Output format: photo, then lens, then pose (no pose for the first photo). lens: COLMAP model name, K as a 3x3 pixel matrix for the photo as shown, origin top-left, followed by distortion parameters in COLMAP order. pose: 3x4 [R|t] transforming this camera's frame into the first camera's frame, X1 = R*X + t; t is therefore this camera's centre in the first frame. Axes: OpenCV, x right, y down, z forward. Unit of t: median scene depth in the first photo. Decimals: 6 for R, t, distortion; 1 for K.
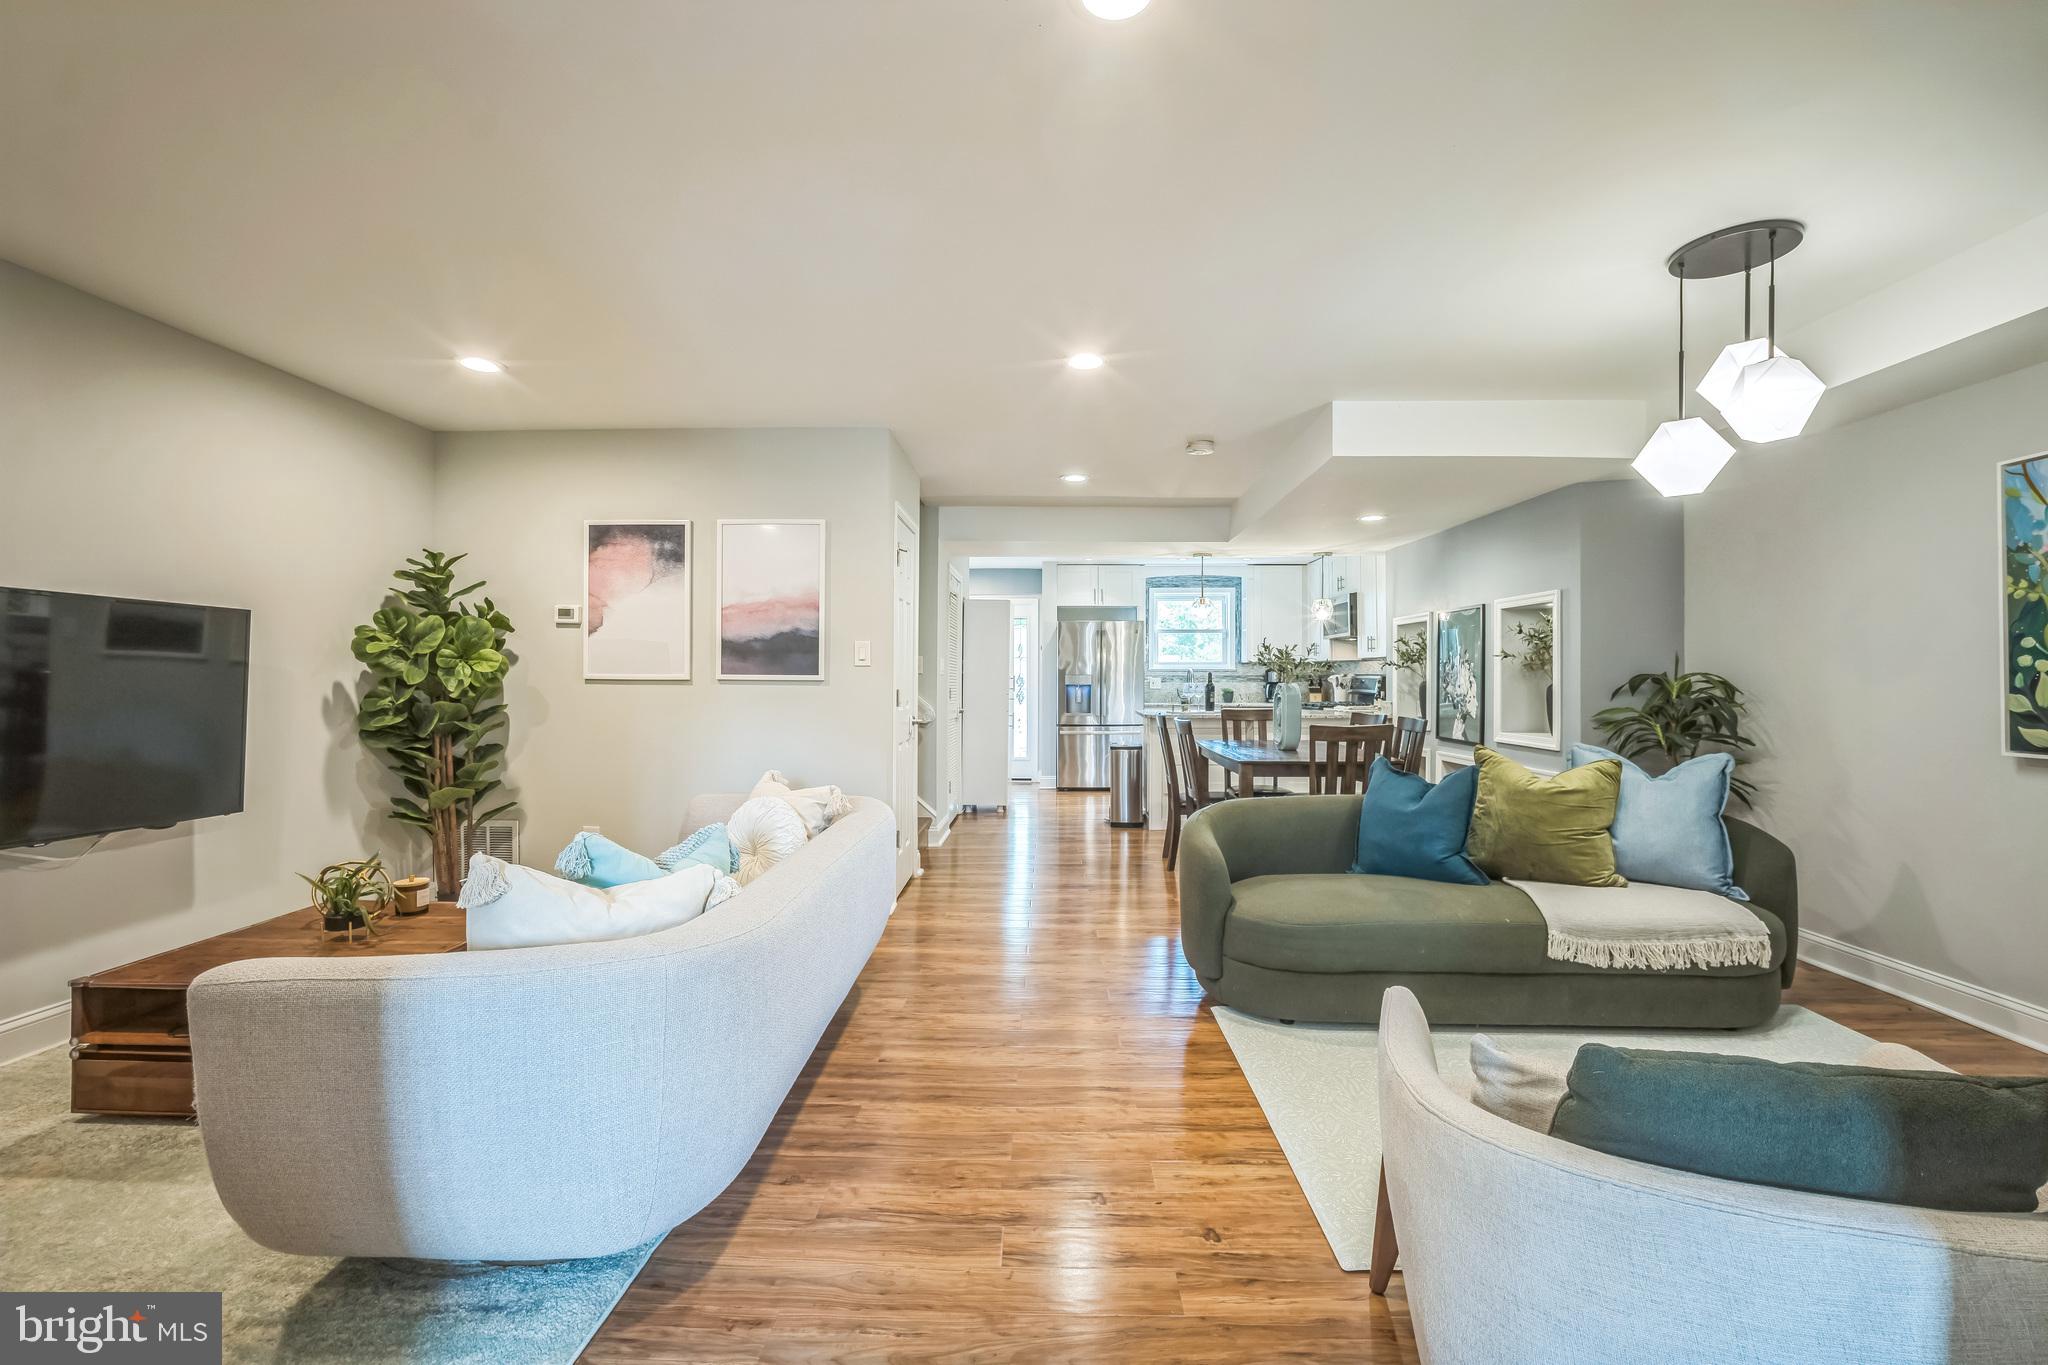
lens RADIAL K [[870.0, 0, 1032.0], [0, 870.0, 683.9], [0, 0, 1]] dist [-0.037816, 0.012134]
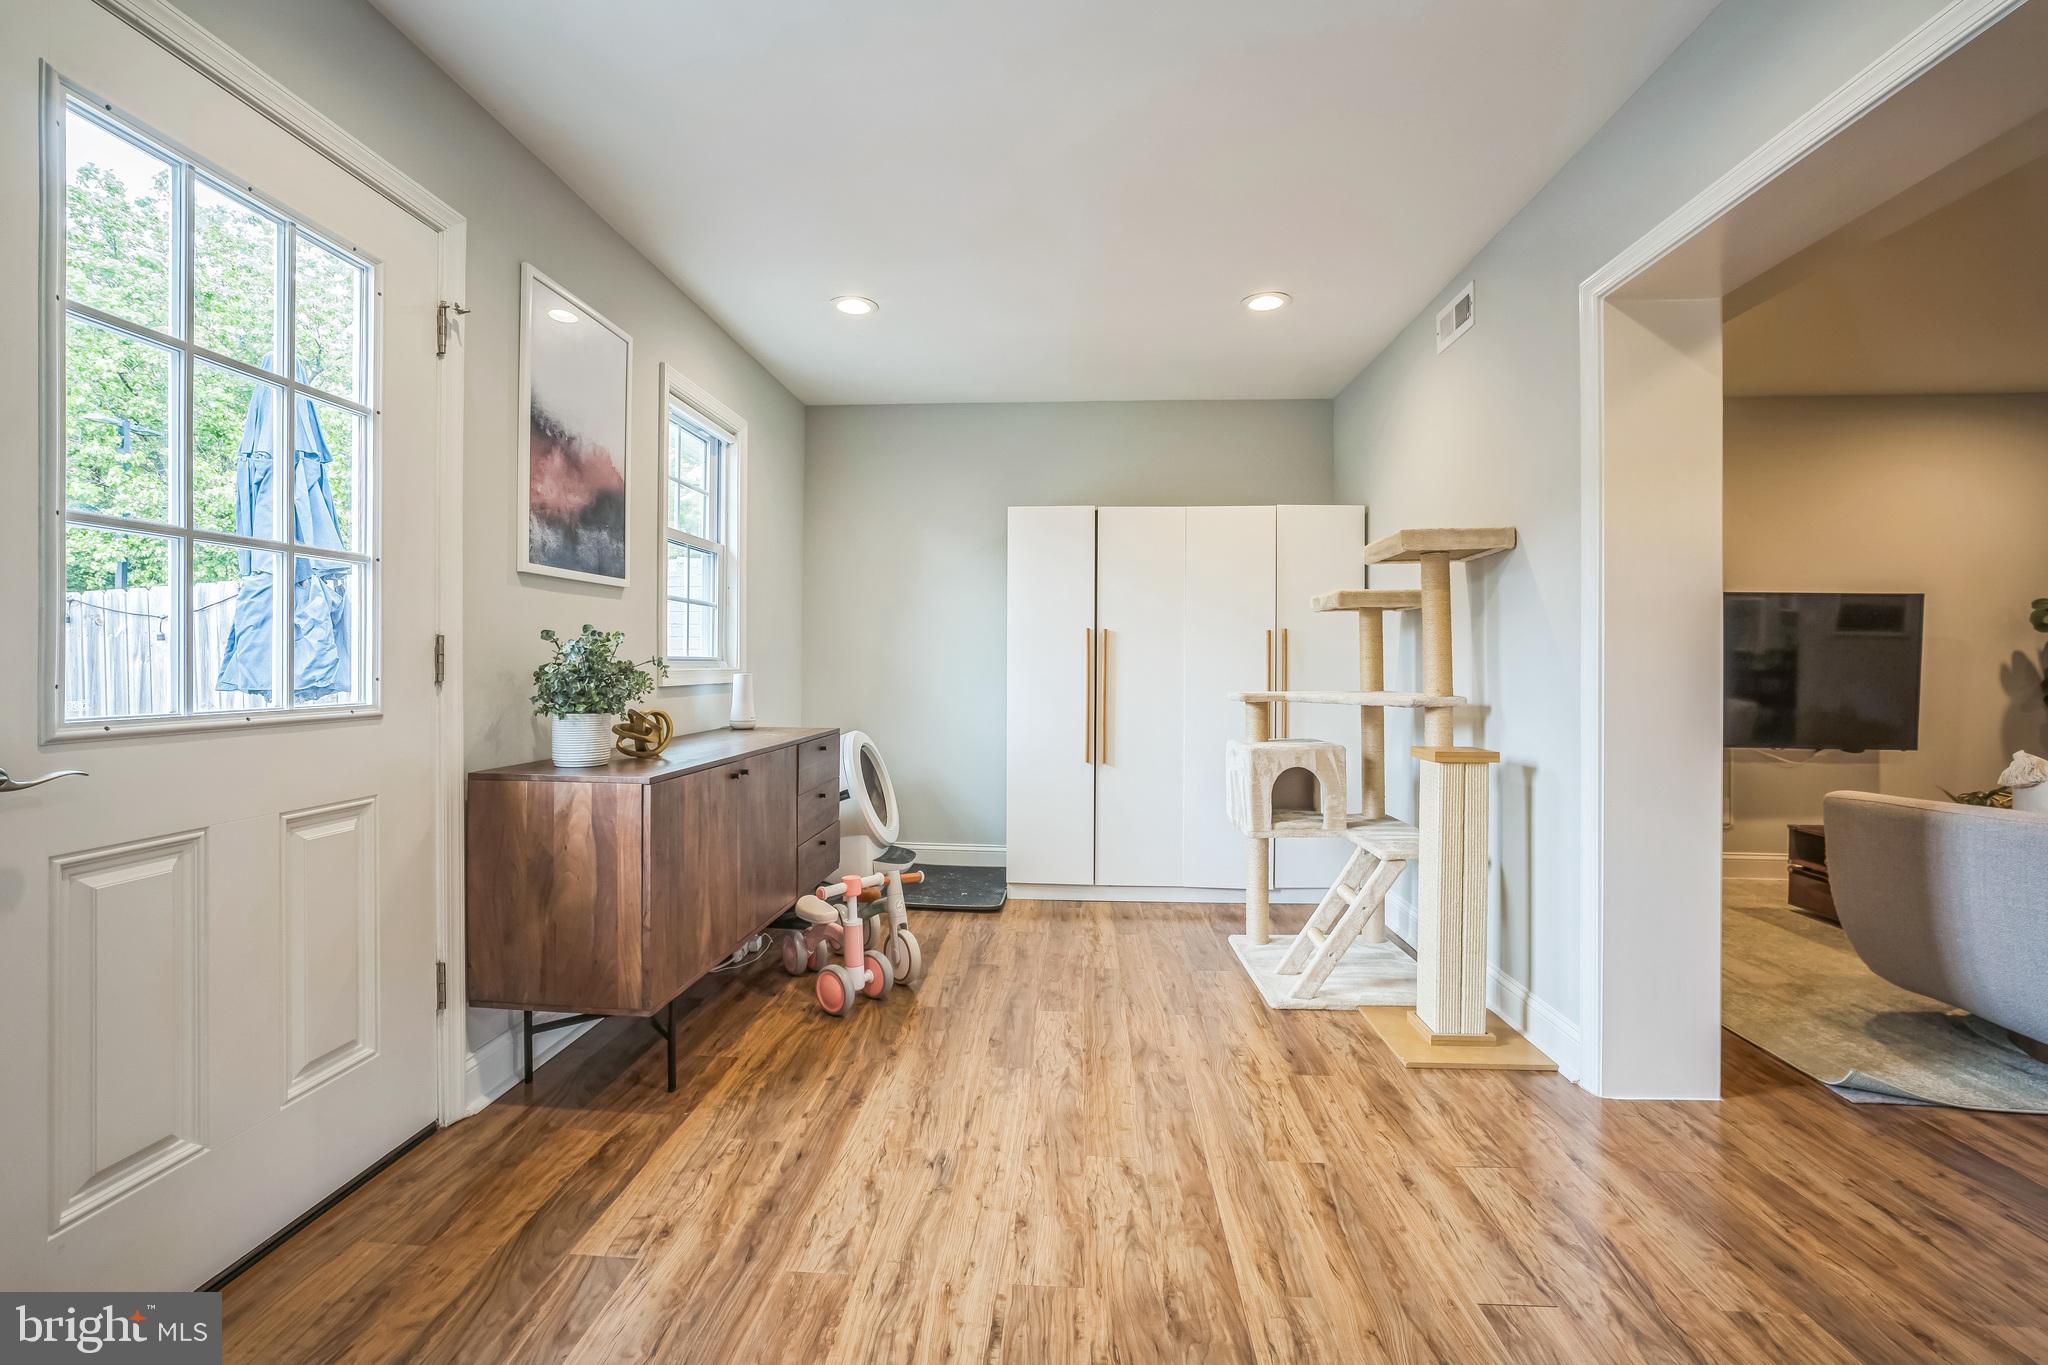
lens RADIAL K [[866.6, 0, 1017.0], [0, 866.6, 668.4], [0, 0, 1]] dist [-0.037829, 0.011283]
pose [[-0.054898, -0.000849, -0.998492, 0.338594], [-0.005648, 0.999984, -0.000540, 0.026750], [0.998476, 0.005609, -0.054902, -0.239957]]
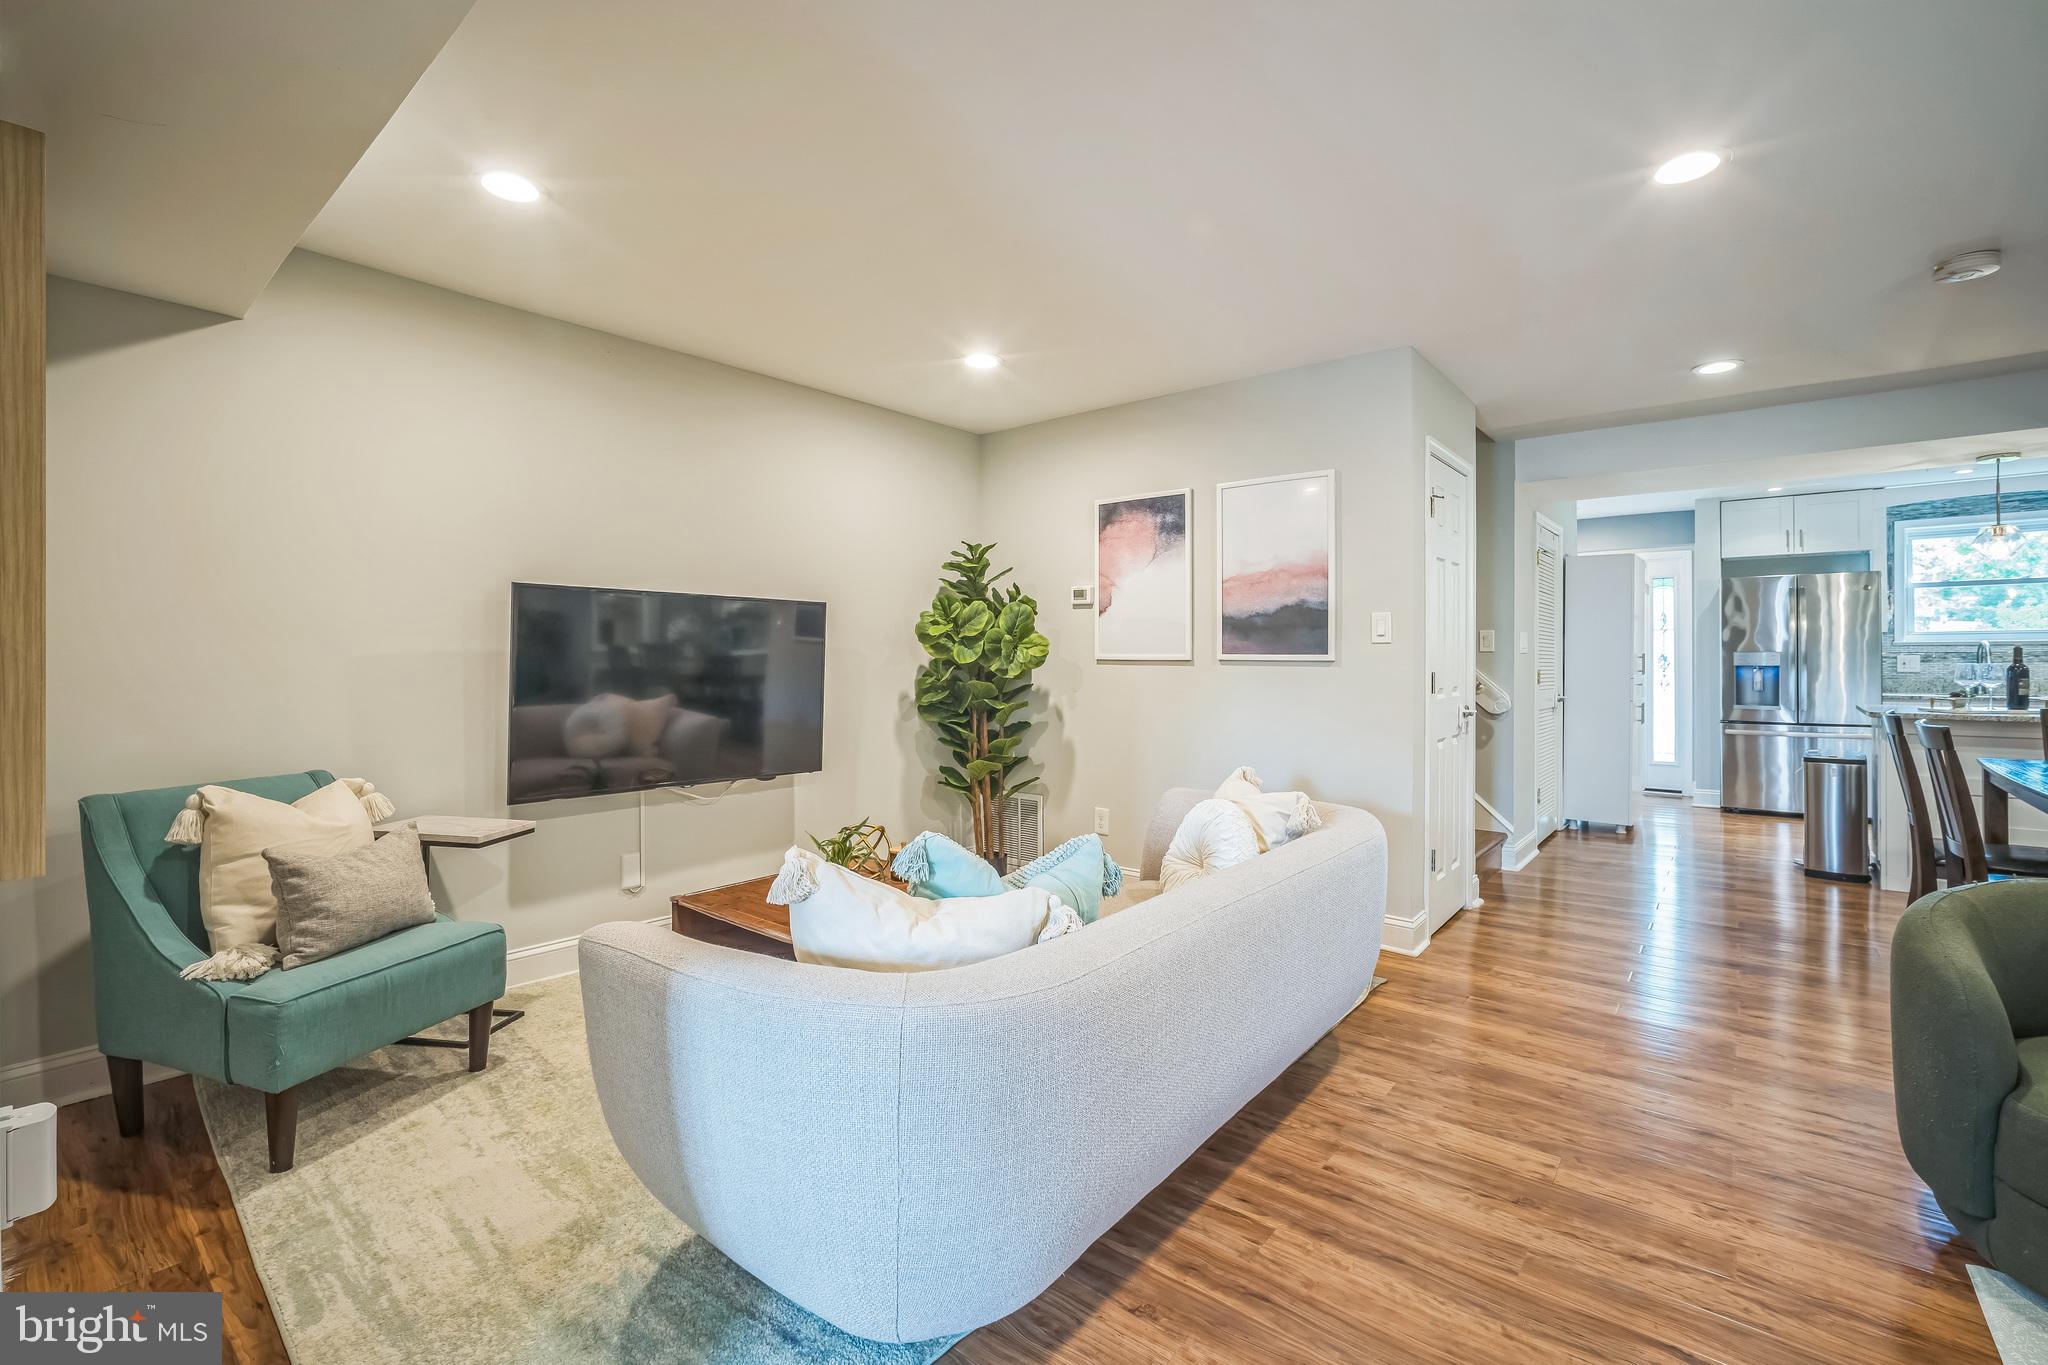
lens RADIAL K [[885.2, 0, 1037.7], [0, 885.2, 655.7], [0, 0, 1]] dist [-0.038685, 0.013959]
pose [[0.784395, -0.003718, -0.620251, 0.065759], [-0.001216, 0.999971, -0.007533, -0.002256], [0.620261, 0.006663, 0.784367, 0.160678]]
